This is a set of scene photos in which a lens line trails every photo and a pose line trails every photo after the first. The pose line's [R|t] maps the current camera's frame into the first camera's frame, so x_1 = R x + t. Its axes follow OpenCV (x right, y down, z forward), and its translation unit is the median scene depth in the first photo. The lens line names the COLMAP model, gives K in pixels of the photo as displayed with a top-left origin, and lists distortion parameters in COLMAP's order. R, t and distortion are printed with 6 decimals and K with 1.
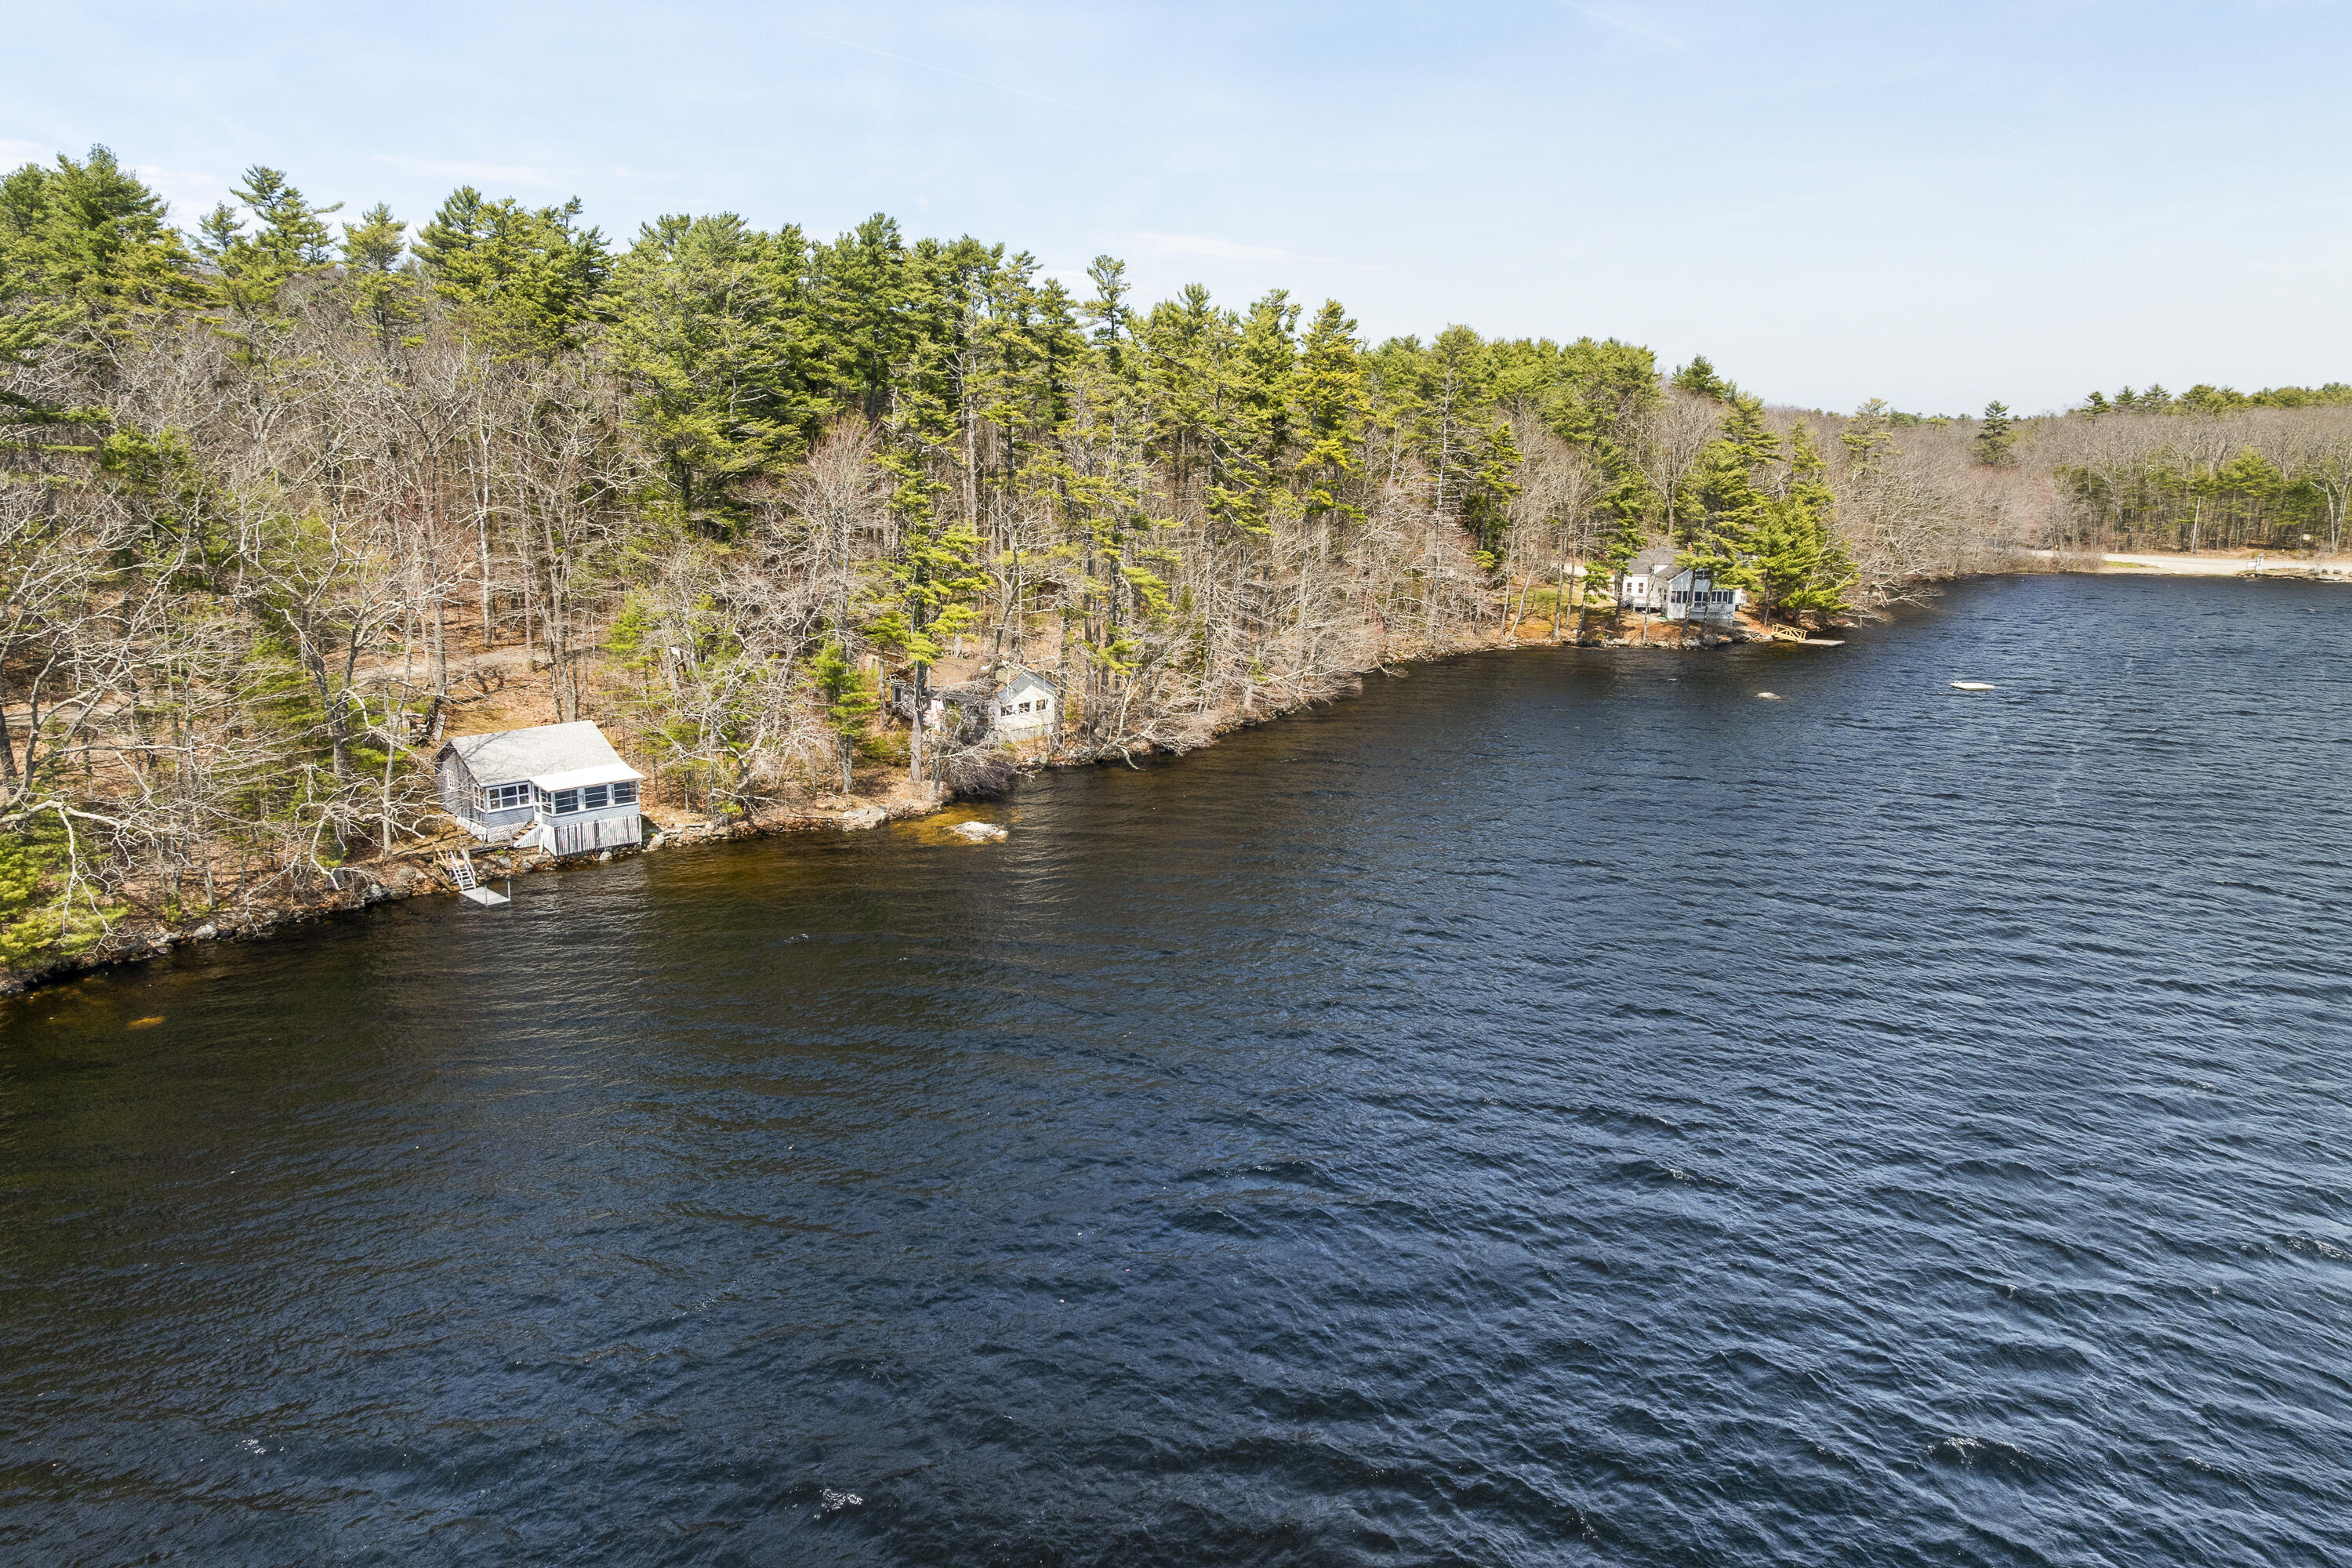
lens RADIAL K [[1649.6, 0, 1236.3], [0, 1649.6, 727.3], [0, 0, 1]] dist [-0.016161, 0.011367]
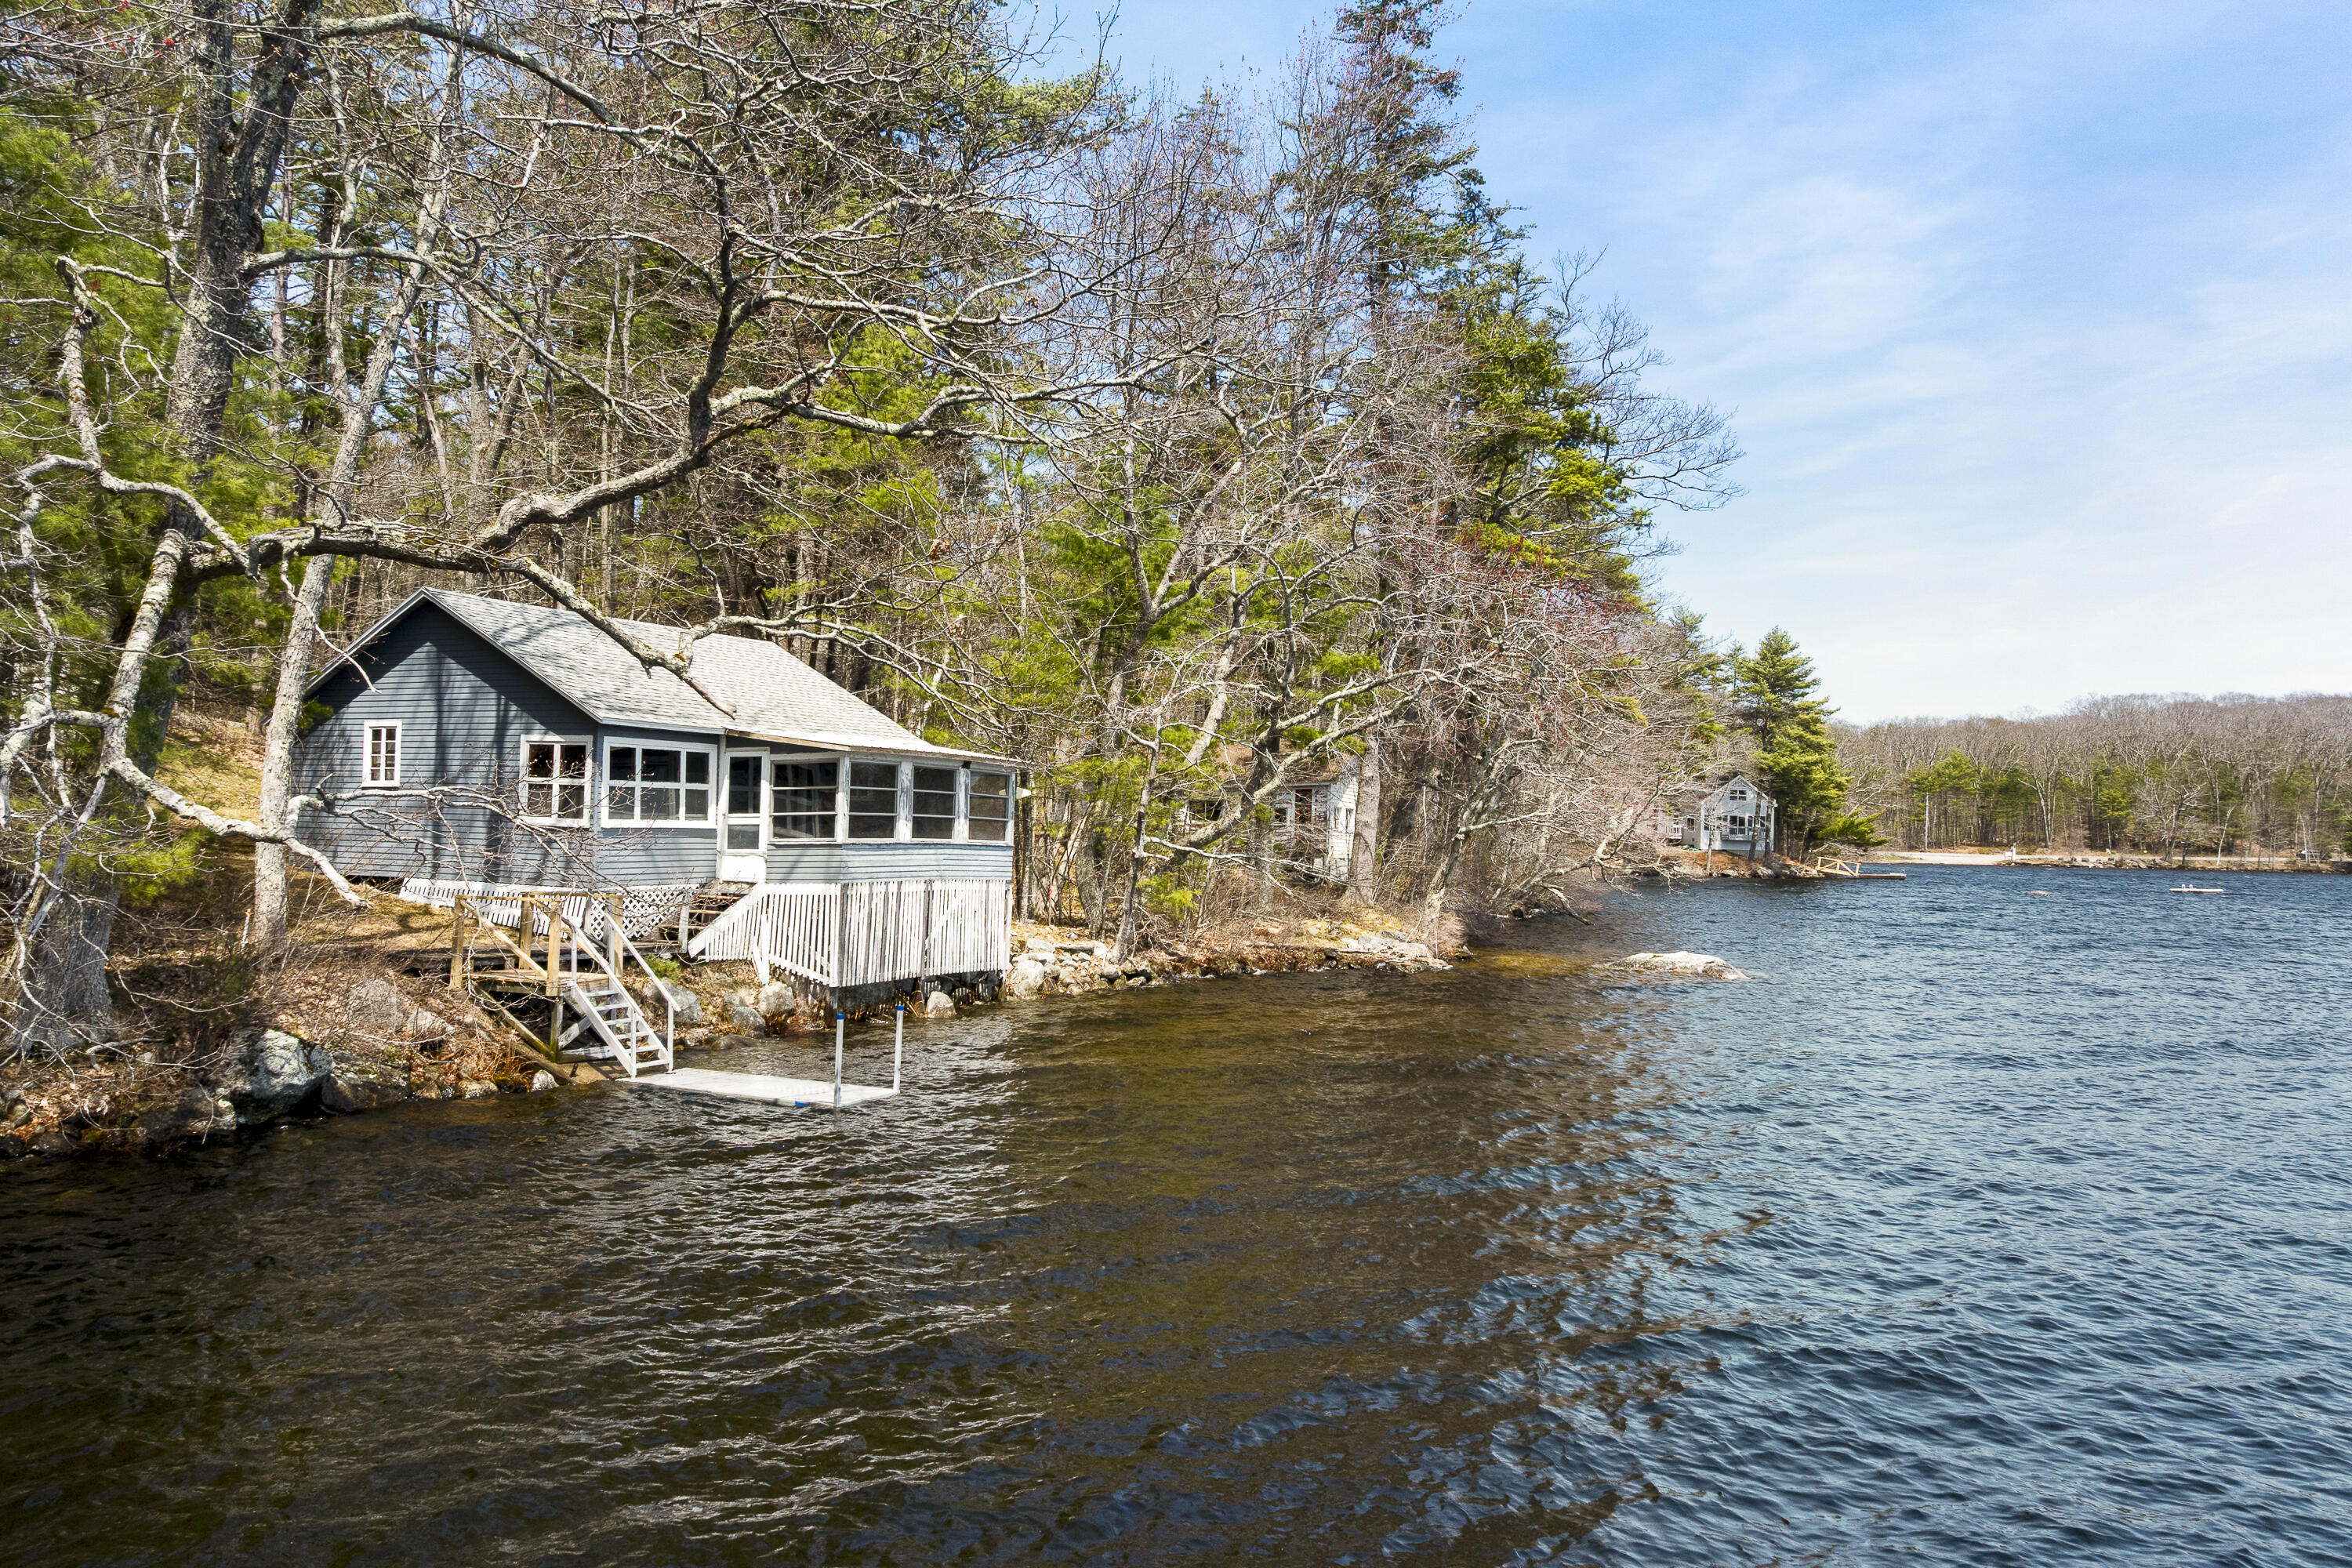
lens RADIAL K [[1649.6, 0, 1190.4], [0, 1649.6, 784.1], [0, 0, 1]] dist [-0.016161, 0.011367]
pose [[0.953869, 0.012110, 0.299980, -0.396636], [0.048491, 0.979852, -0.193749, 0.091614], [-0.296282, 0.199358, 0.934063, 0.638413]]
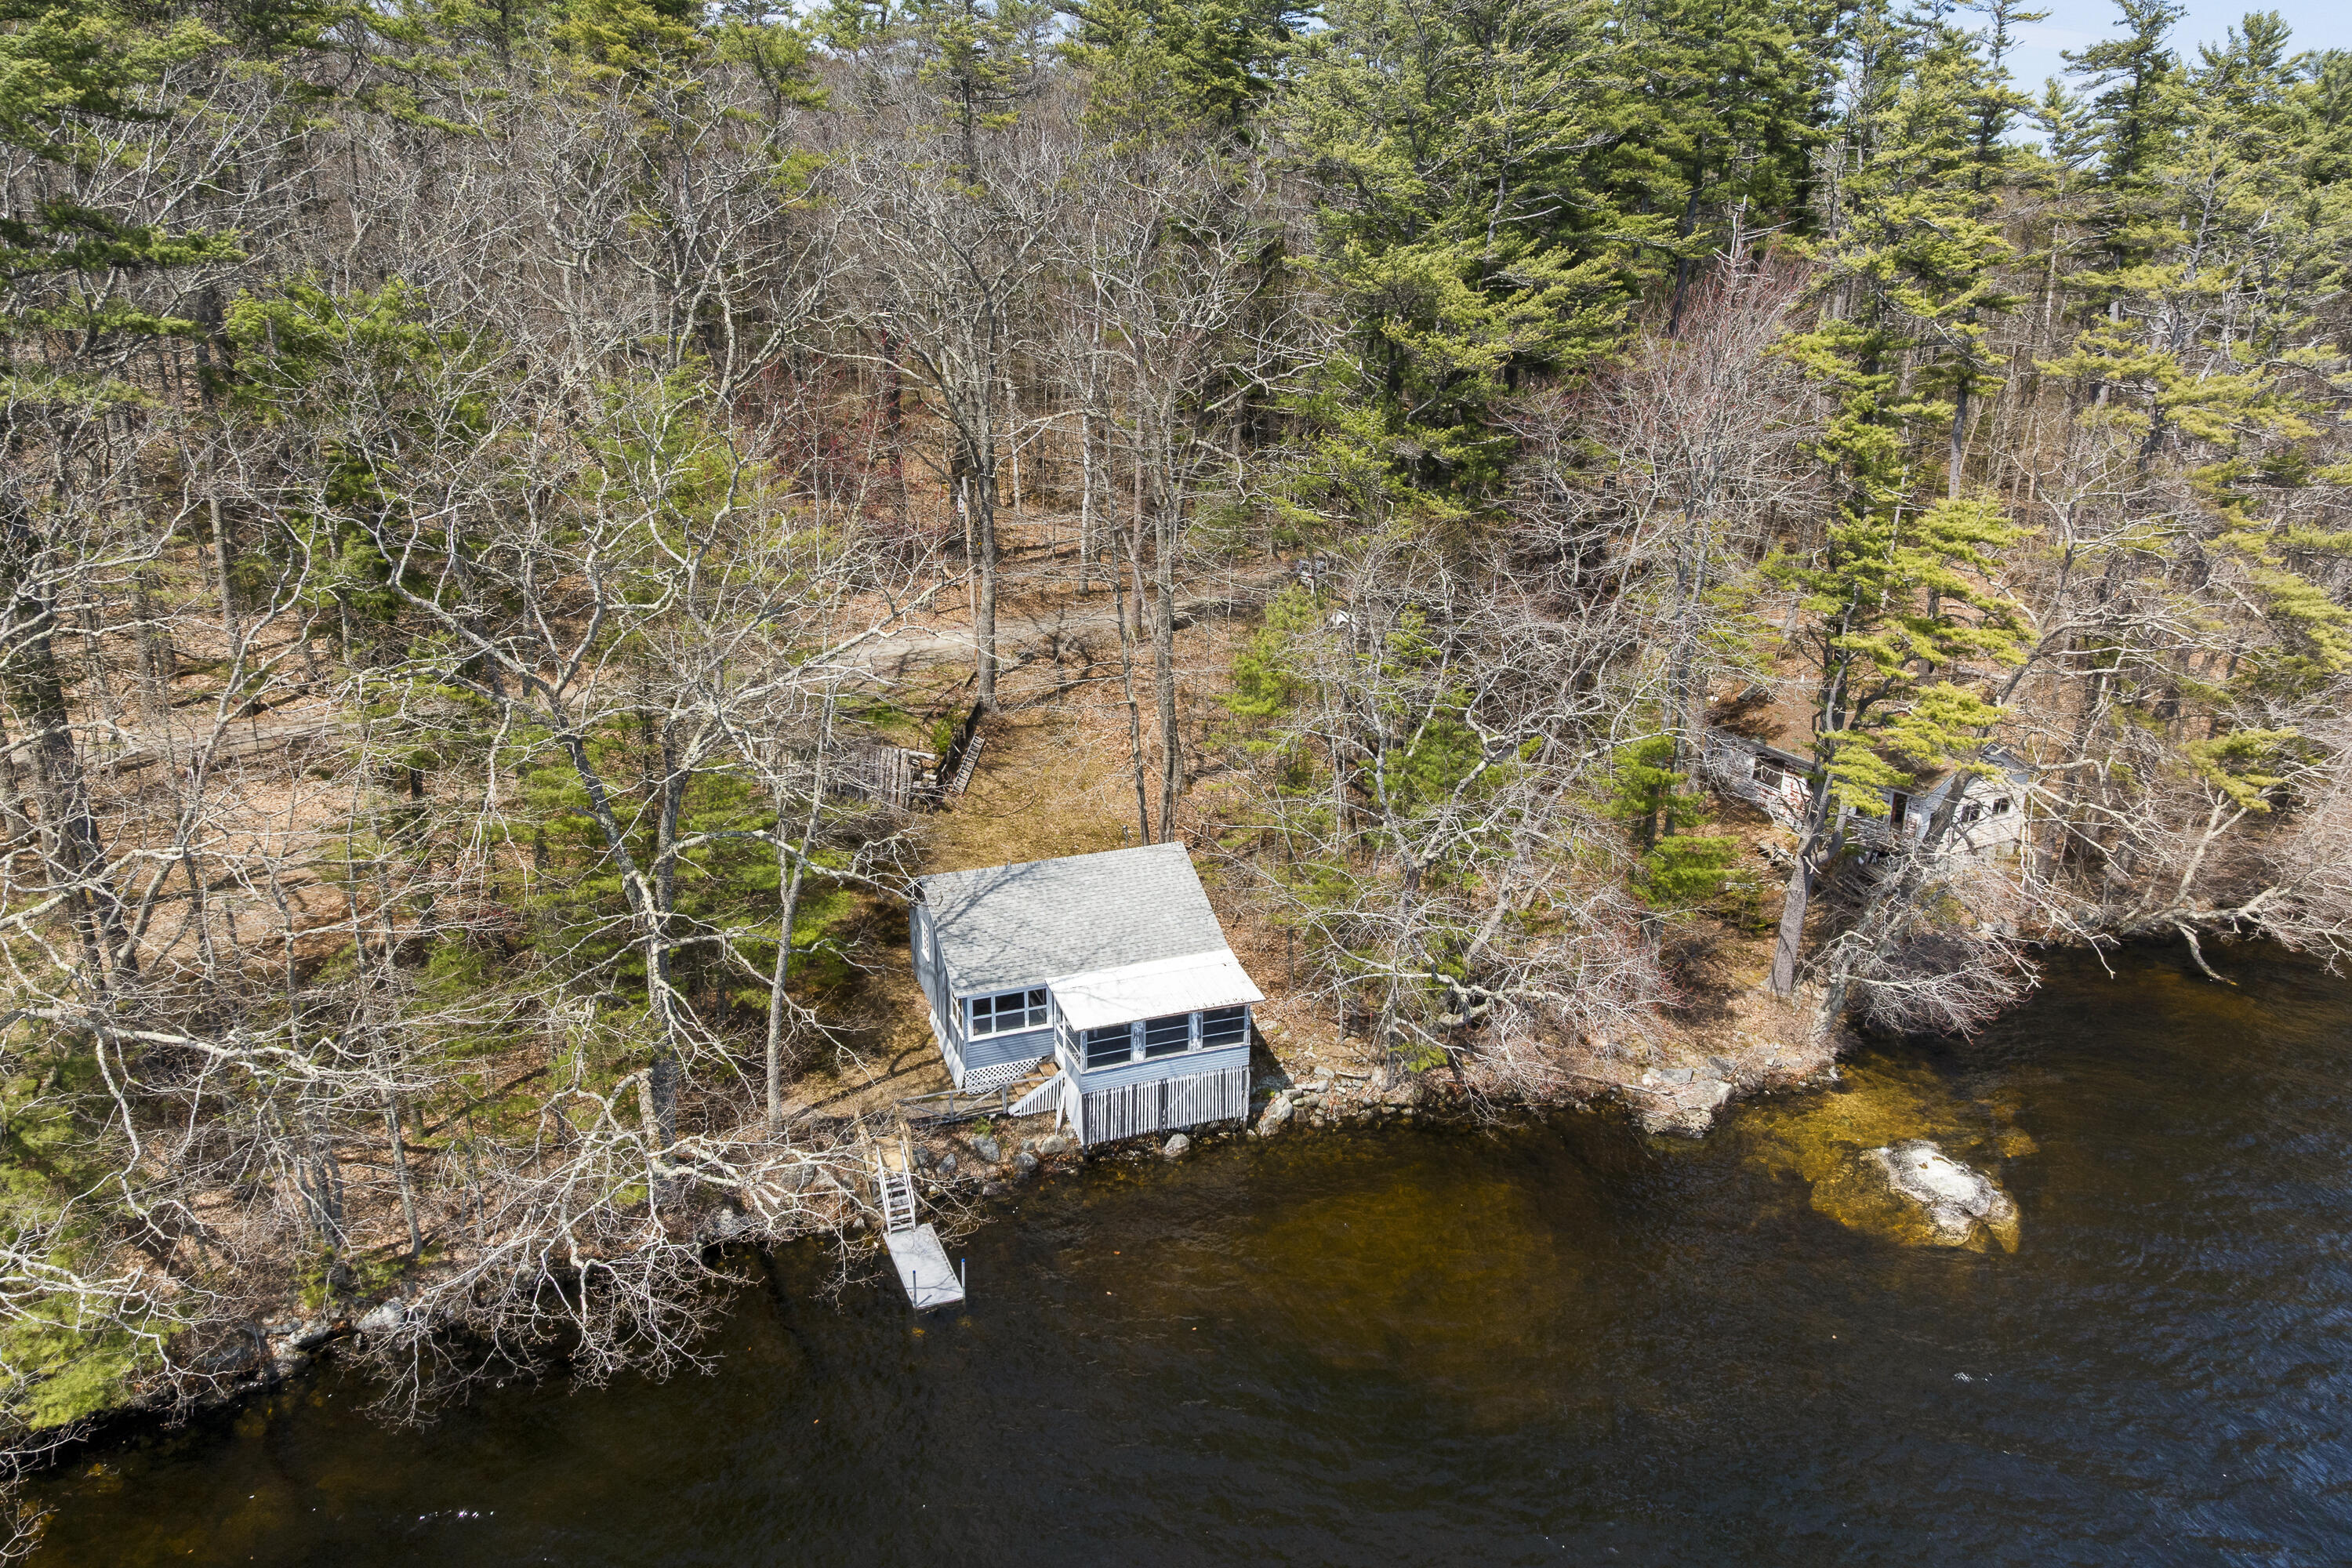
lens RADIAL K [[1649.6, 0, 1197.5], [0, 1649.6, 694.0], [0, 0, 1]] dist [-0.016161, 0.011367]
pose [[0.907613, 0.112580, -0.404431, -0.174778], [-0.078299, 0.991863, 0.100385, -0.100123], [0.412442, -0.059445, 0.909042, 0.509928]]
